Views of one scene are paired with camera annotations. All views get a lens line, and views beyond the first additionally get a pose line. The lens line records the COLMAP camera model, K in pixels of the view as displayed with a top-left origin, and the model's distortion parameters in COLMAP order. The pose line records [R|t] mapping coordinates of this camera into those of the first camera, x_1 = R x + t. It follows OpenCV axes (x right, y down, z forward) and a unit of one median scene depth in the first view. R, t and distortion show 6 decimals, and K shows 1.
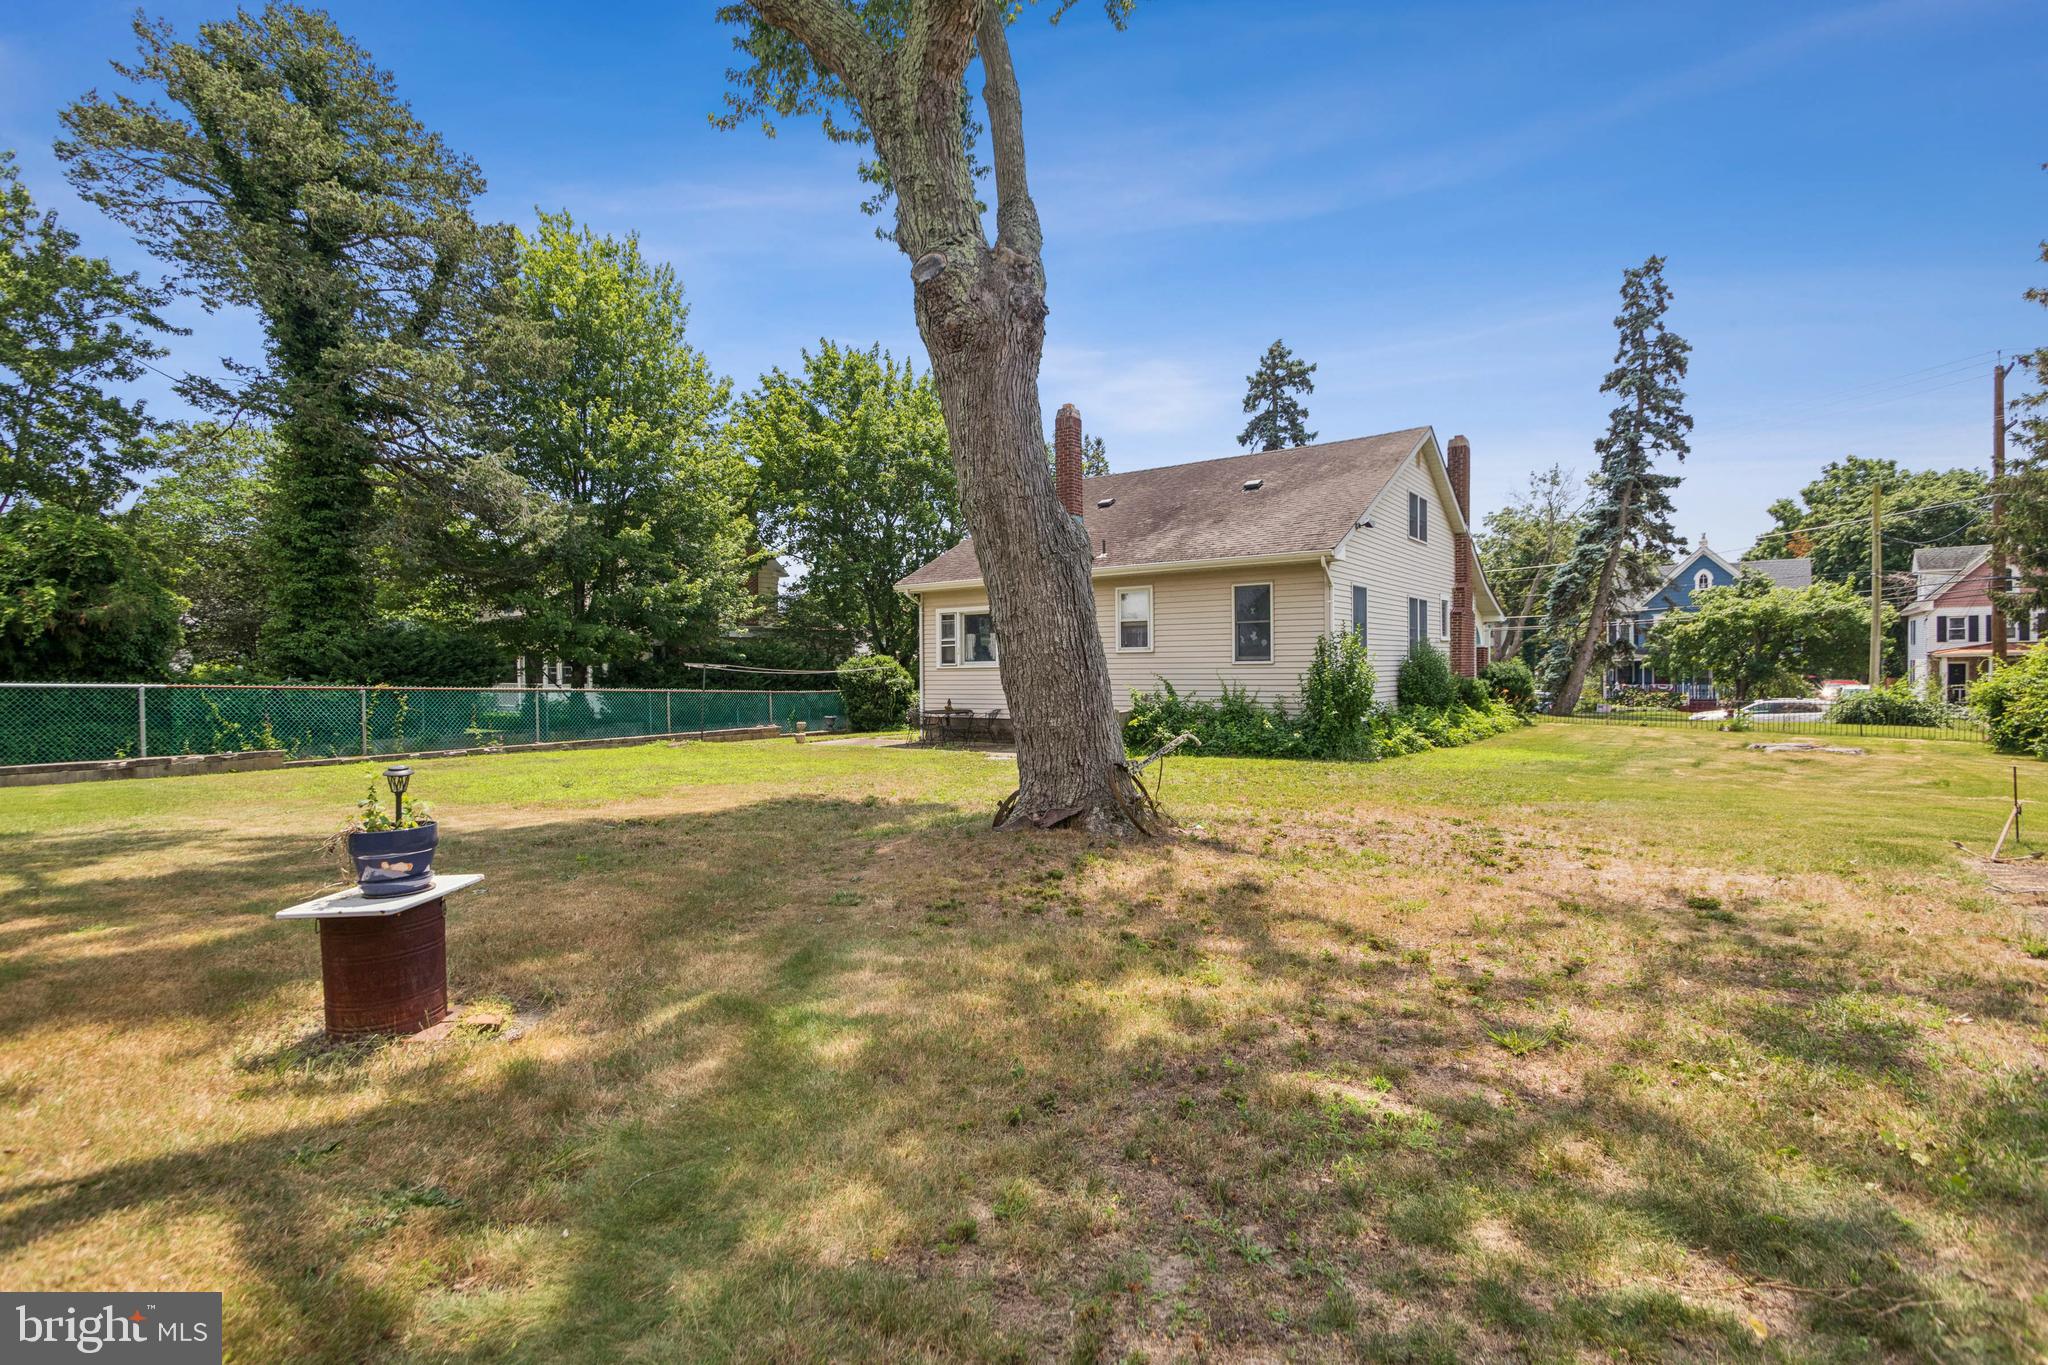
lens RADIAL K [[940.1, 0, 1005.2], [0, 940.1, 676.2], [0, 0, 1]] dist [0.002031, -0.000098]
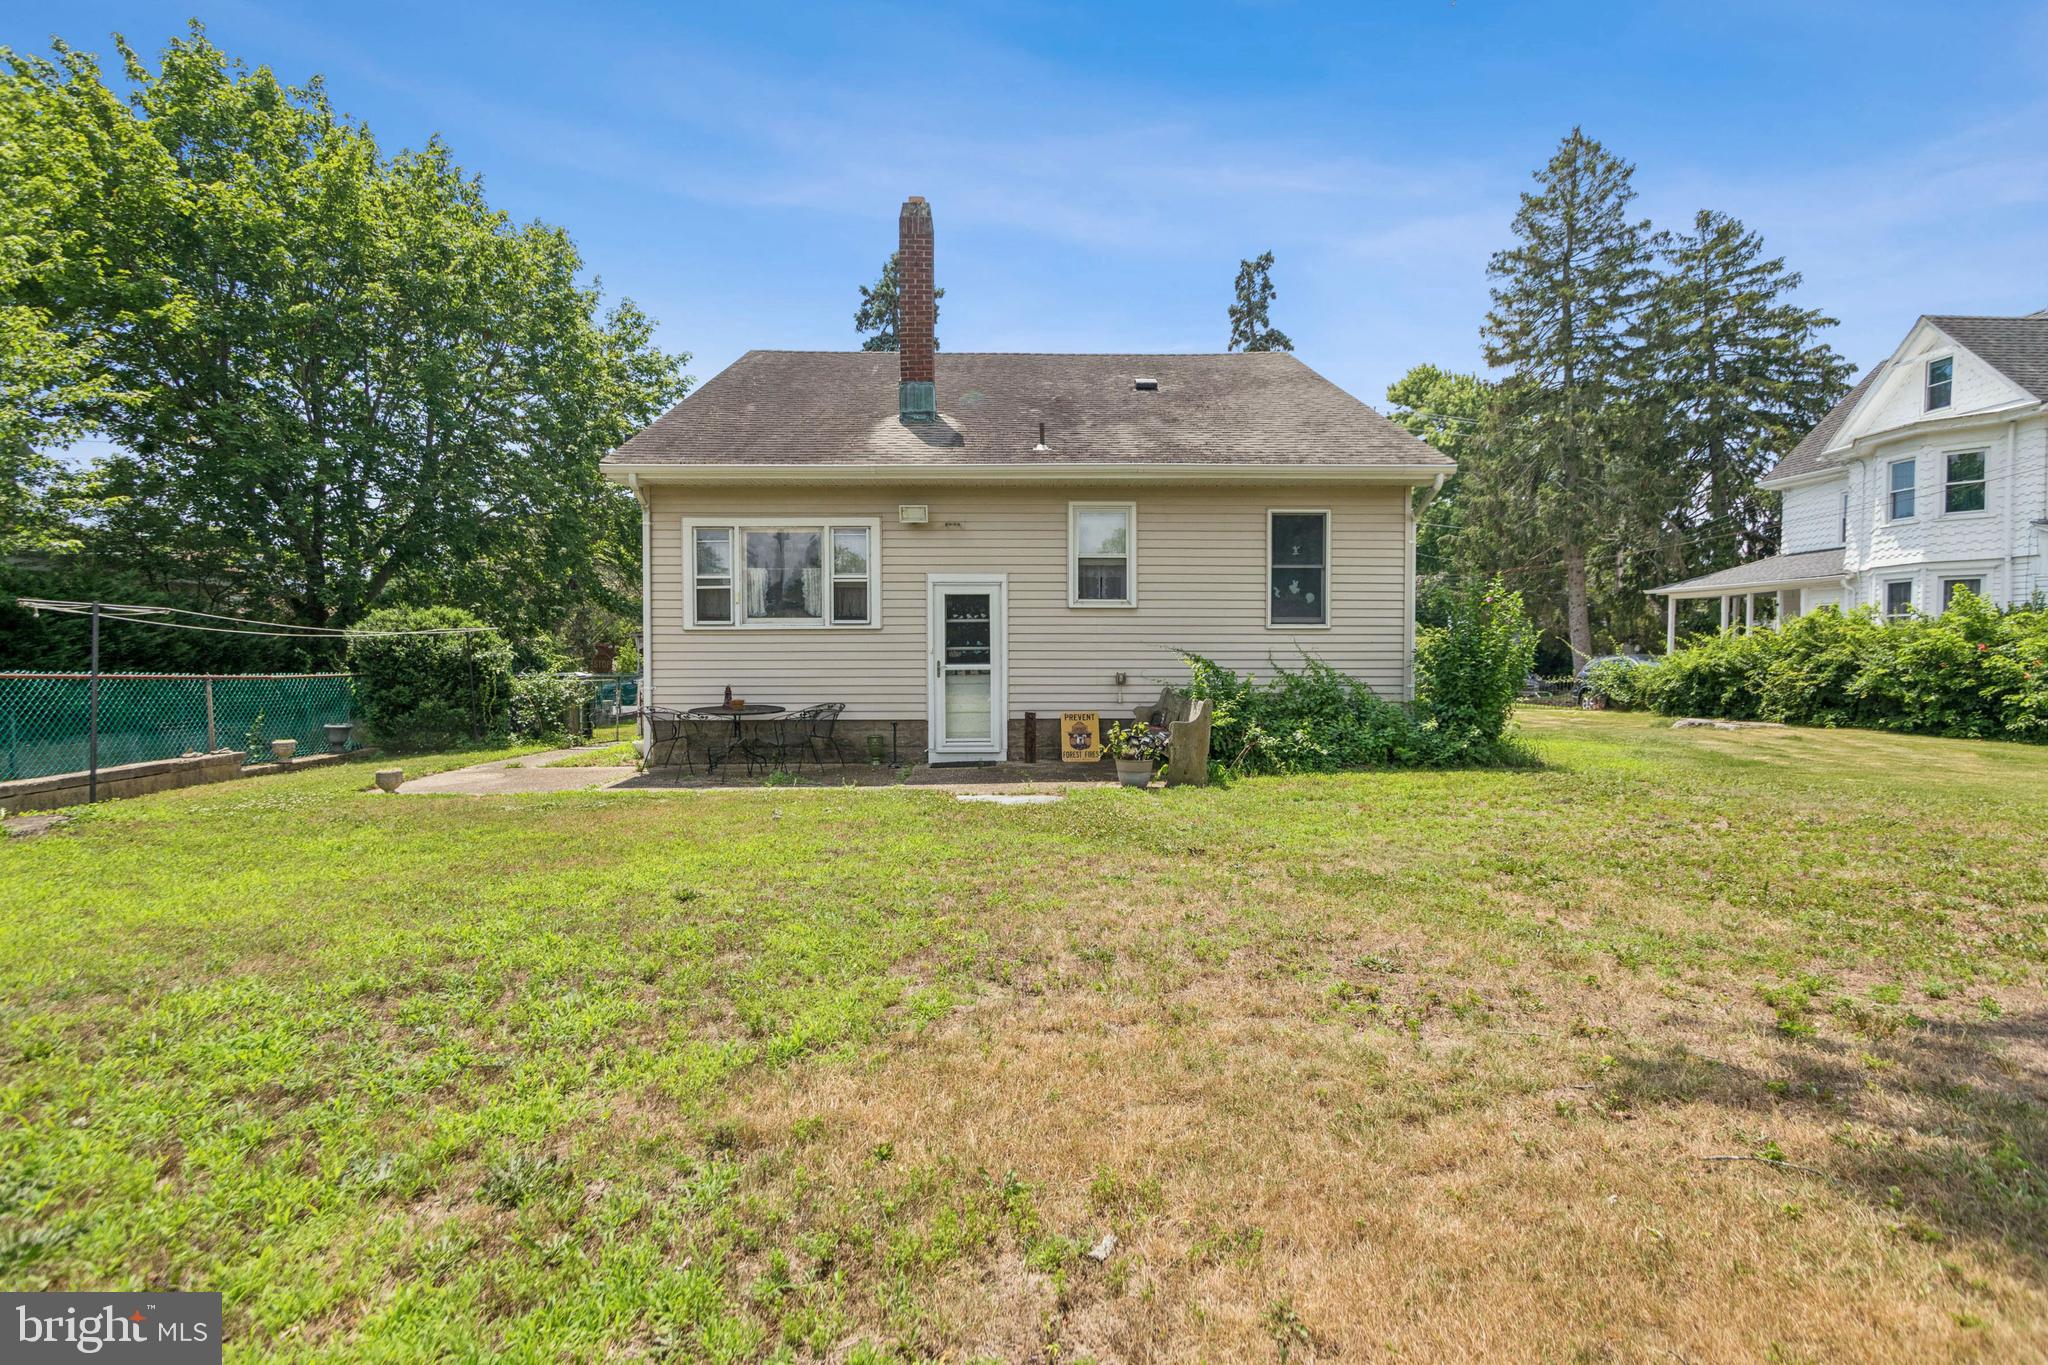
lens RADIAL K [[951.2, 0, 1018.0], [0, 951.2, 669.9], [0, 0, 1]] dist [0.011110, -0.000662]
pose [[0.798890, -0.004670, 0.601459, -0.250571], [-0.003767, 0.999911, 0.012768, 0.007063], [-0.601465, -0.012466, 0.798802, 0.457336]]
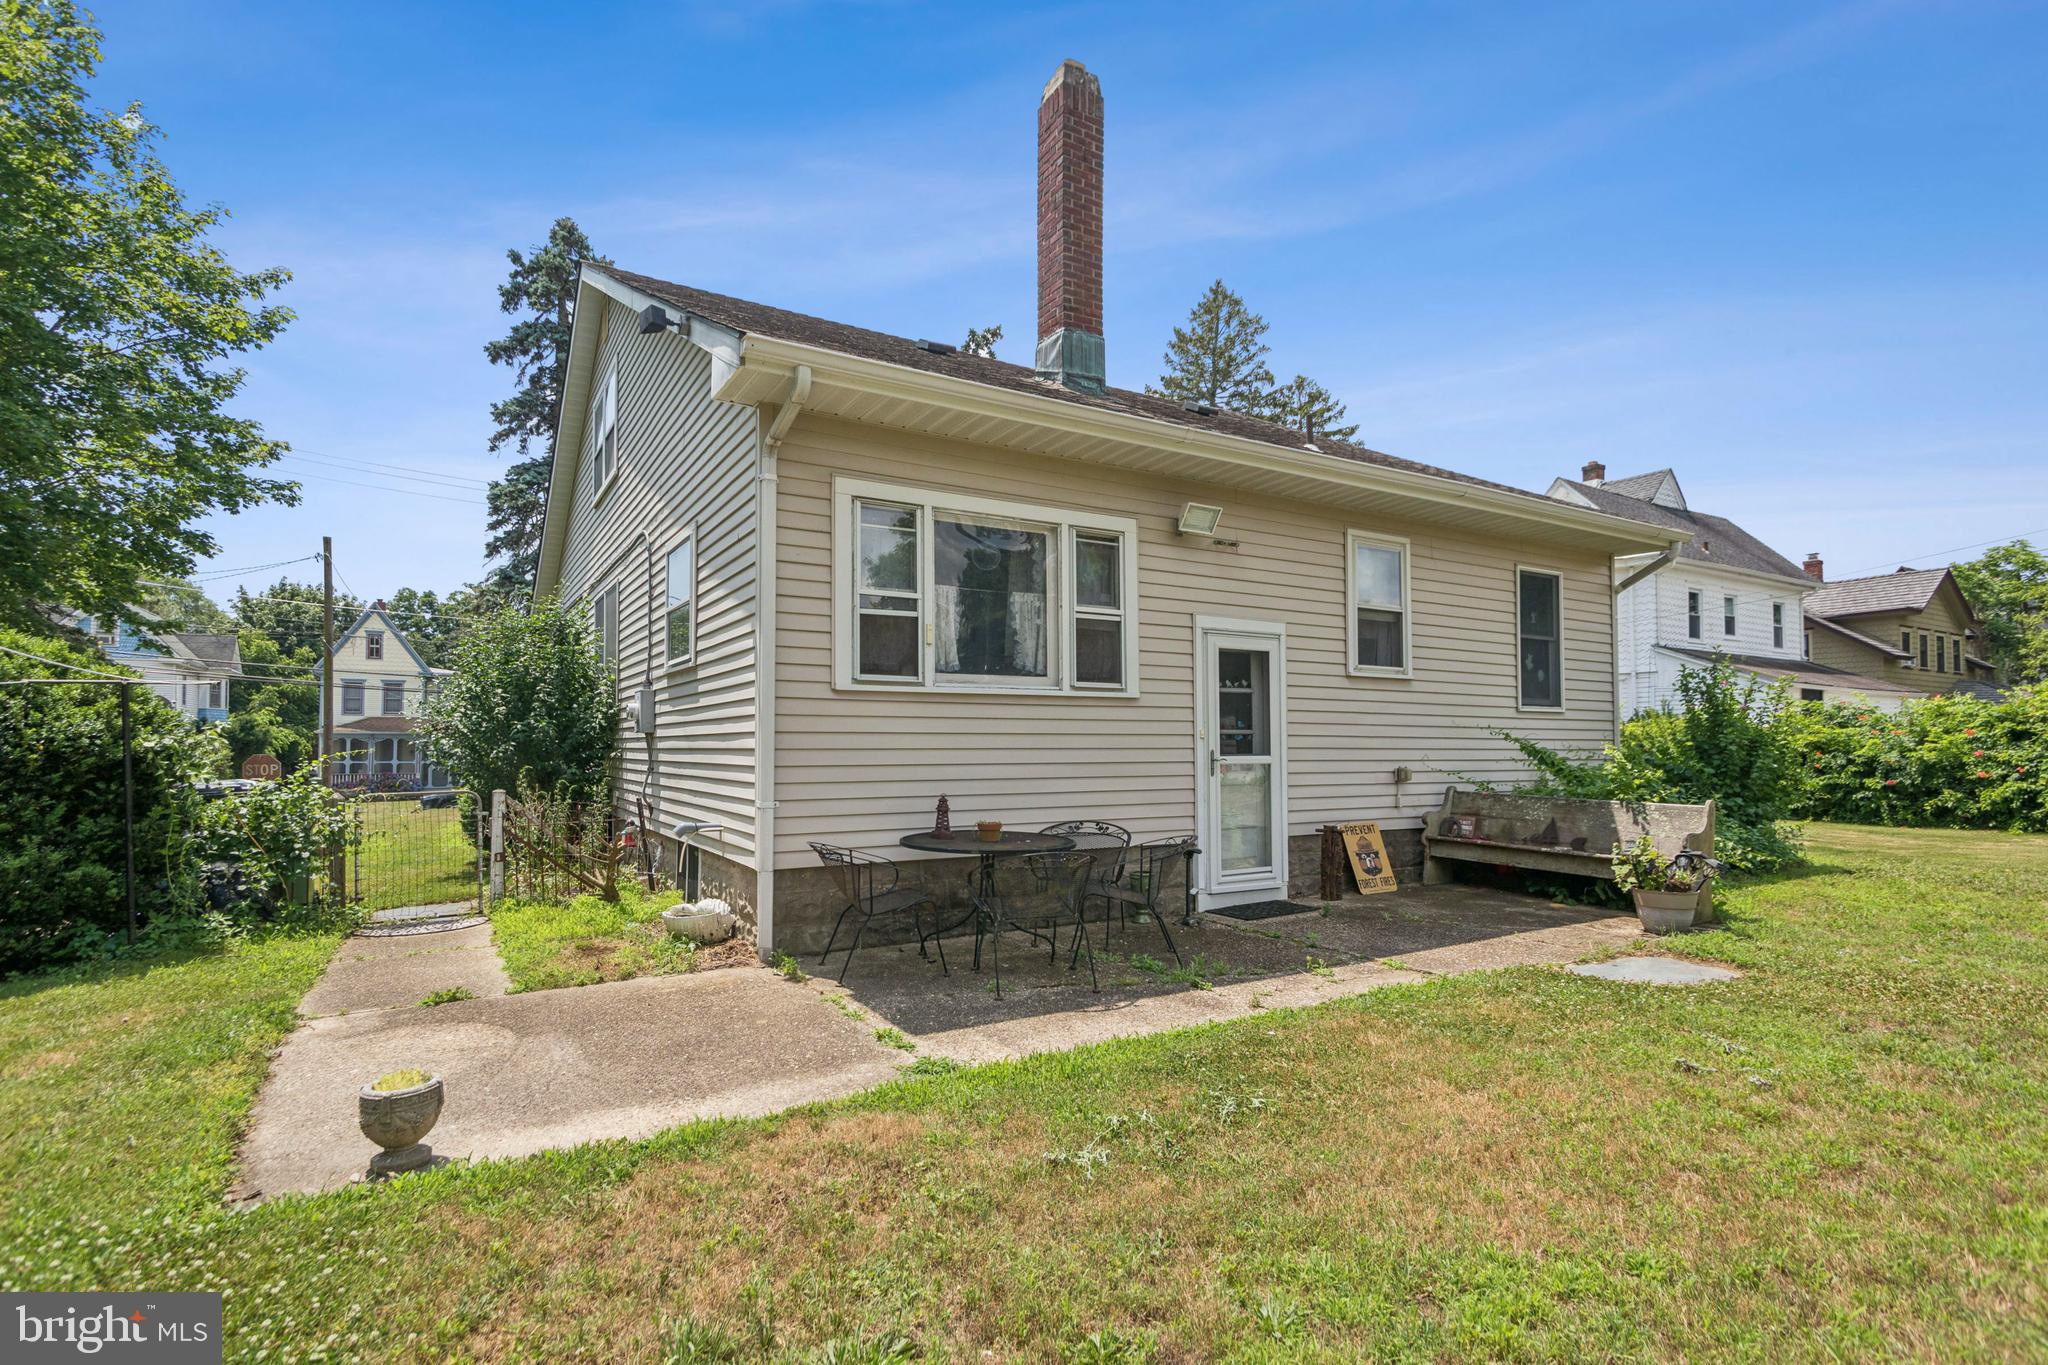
lens RADIAL K [[961.5, 0, 1016.2], [0, 961.5, 718.6], [0, 0, 1]] dist [0.008331, -0.000021]
pose [[0.399516, 0.038051, 0.915936, -0.314390], [0.000181, 0.999135, -0.041587, 0.012090], [-0.916726, 0.016780, 0.399164, 0.848727]]
